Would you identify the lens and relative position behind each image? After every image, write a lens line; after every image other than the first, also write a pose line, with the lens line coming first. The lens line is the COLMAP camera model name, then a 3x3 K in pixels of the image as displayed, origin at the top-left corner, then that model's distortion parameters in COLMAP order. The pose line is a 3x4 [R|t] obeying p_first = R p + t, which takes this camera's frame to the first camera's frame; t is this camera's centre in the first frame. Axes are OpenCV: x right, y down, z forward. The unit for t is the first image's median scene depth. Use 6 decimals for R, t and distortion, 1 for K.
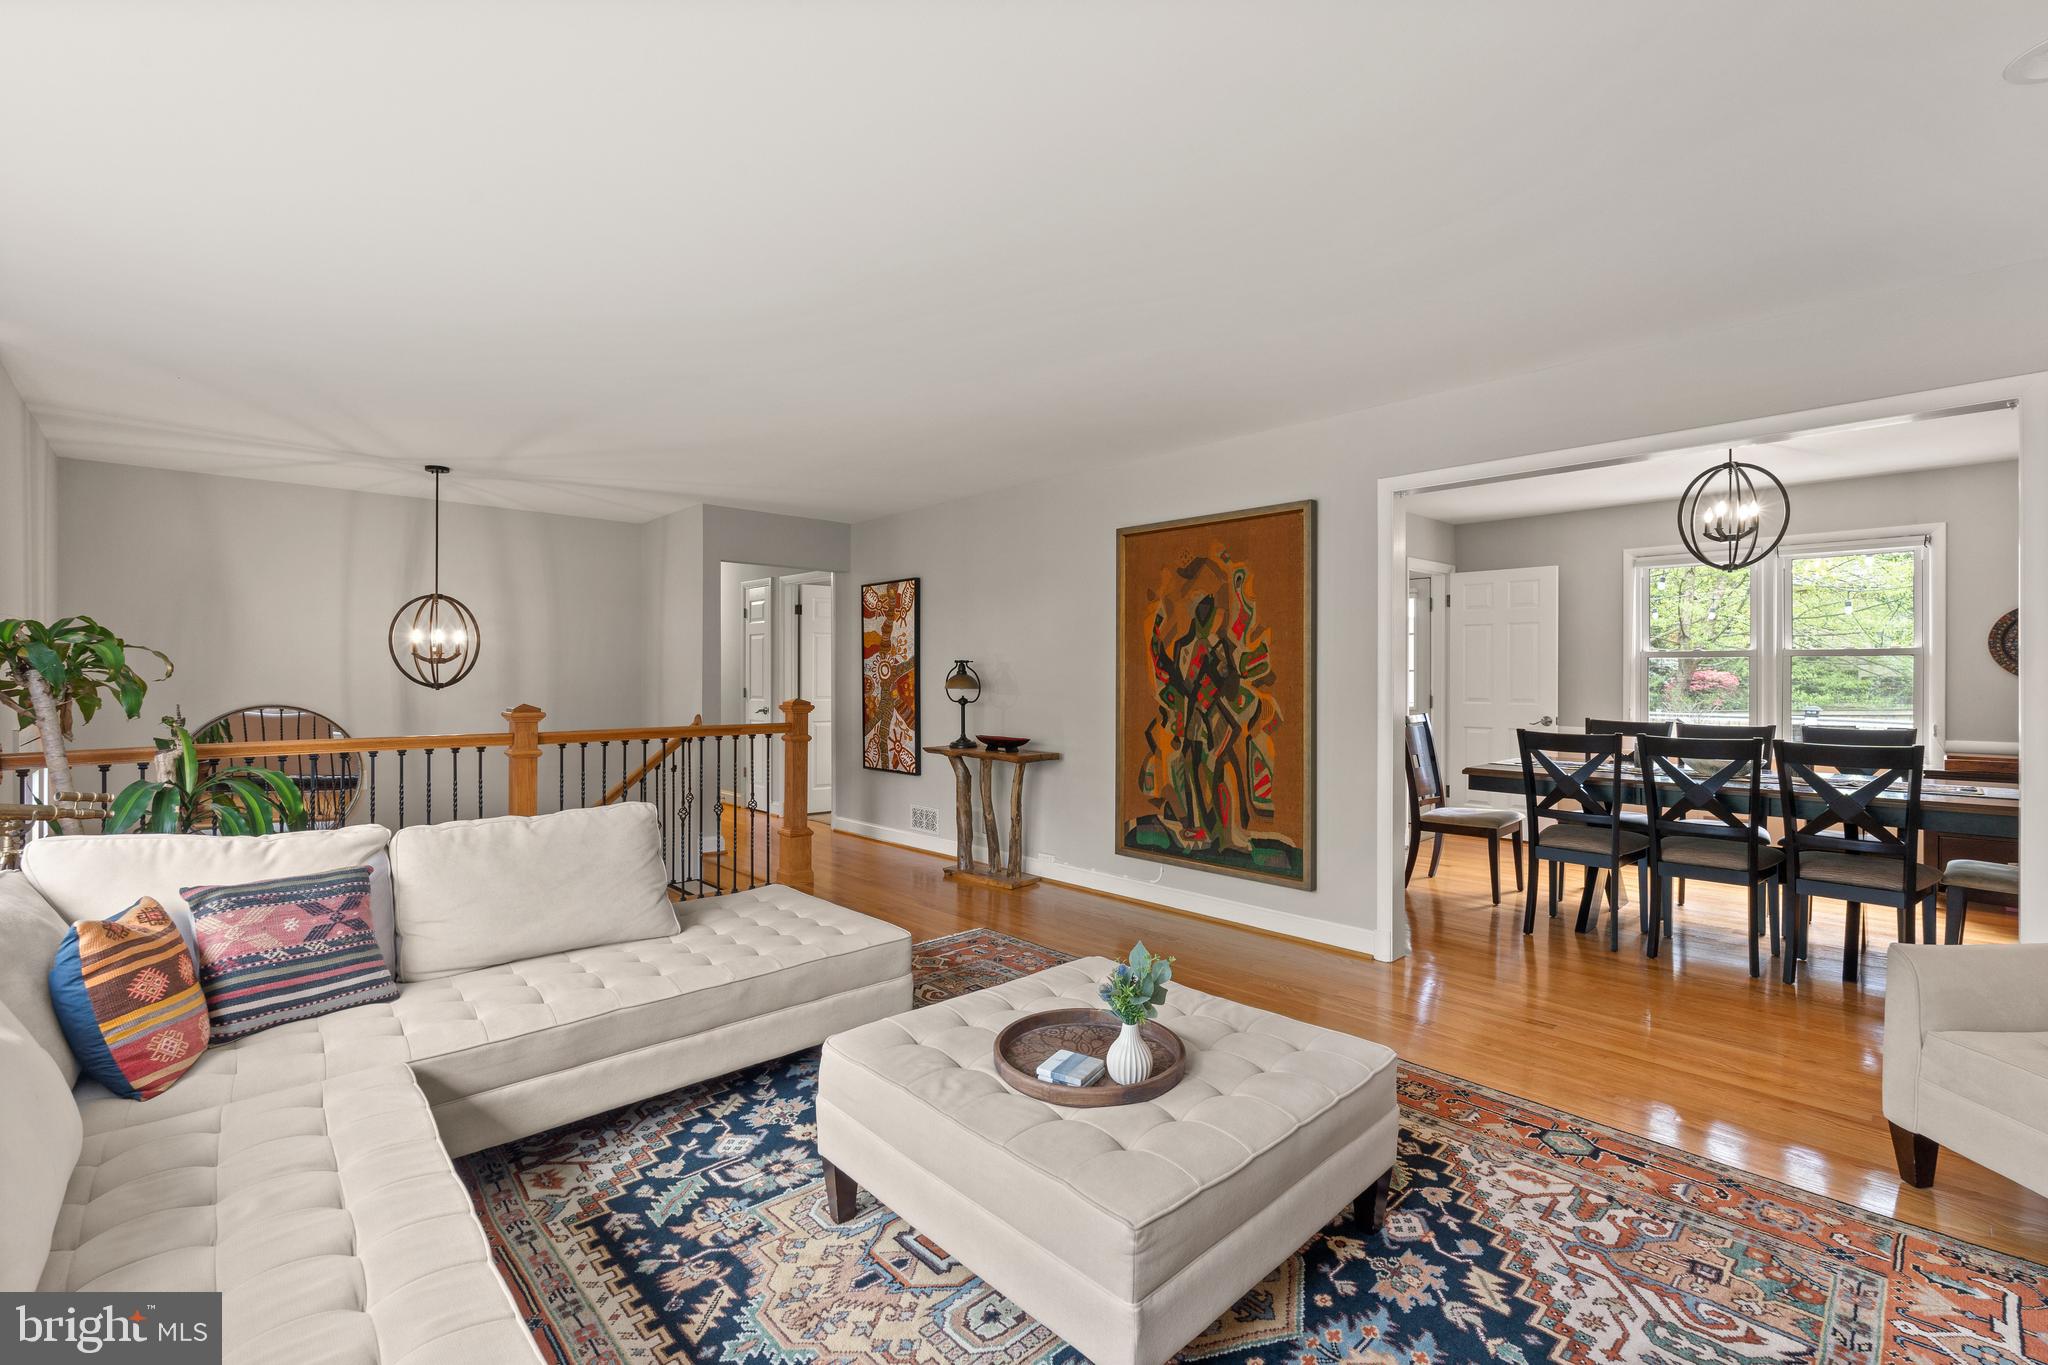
lens RADIAL K [[902.3, 0, 1023.0], [0, 902.3, 678.3], [0, 0, 1]] dist [-0.000865, -0.000026]
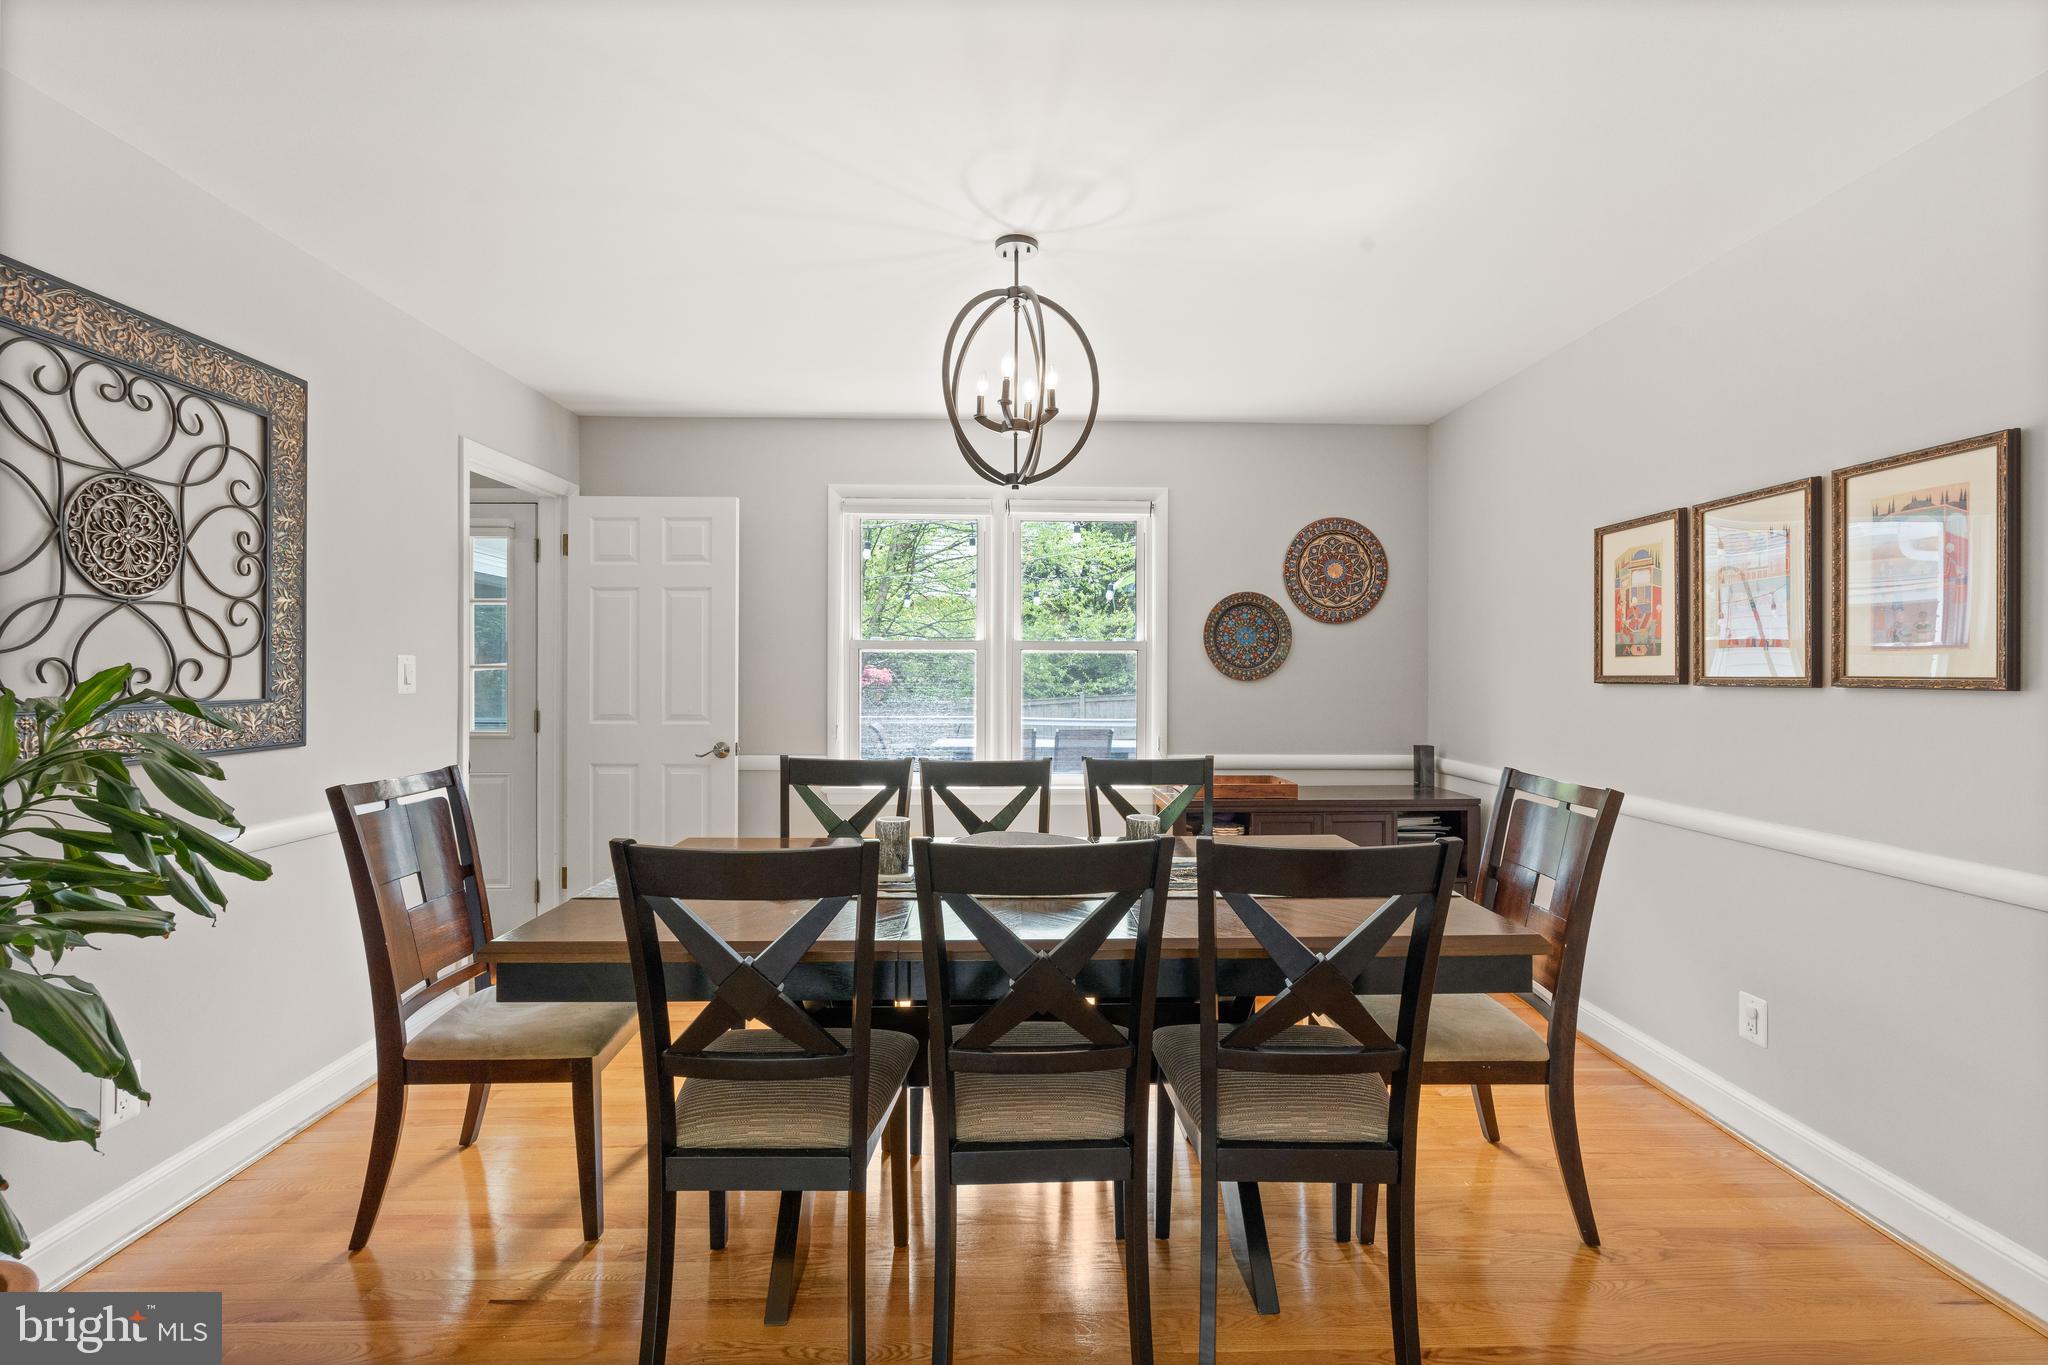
lens RADIAL K [[902.3, 0, 1023.0], [0, 902.3, 678.3], [0, 0, 1]] dist [-0.000865, -0.000026]
pose [[0.674152, -0.004773, 0.738578, 0.186684], [0.001158, 0.999985, 0.005406, -0.002877], [-0.738592, -0.002789, 0.674147, 0.306640]]
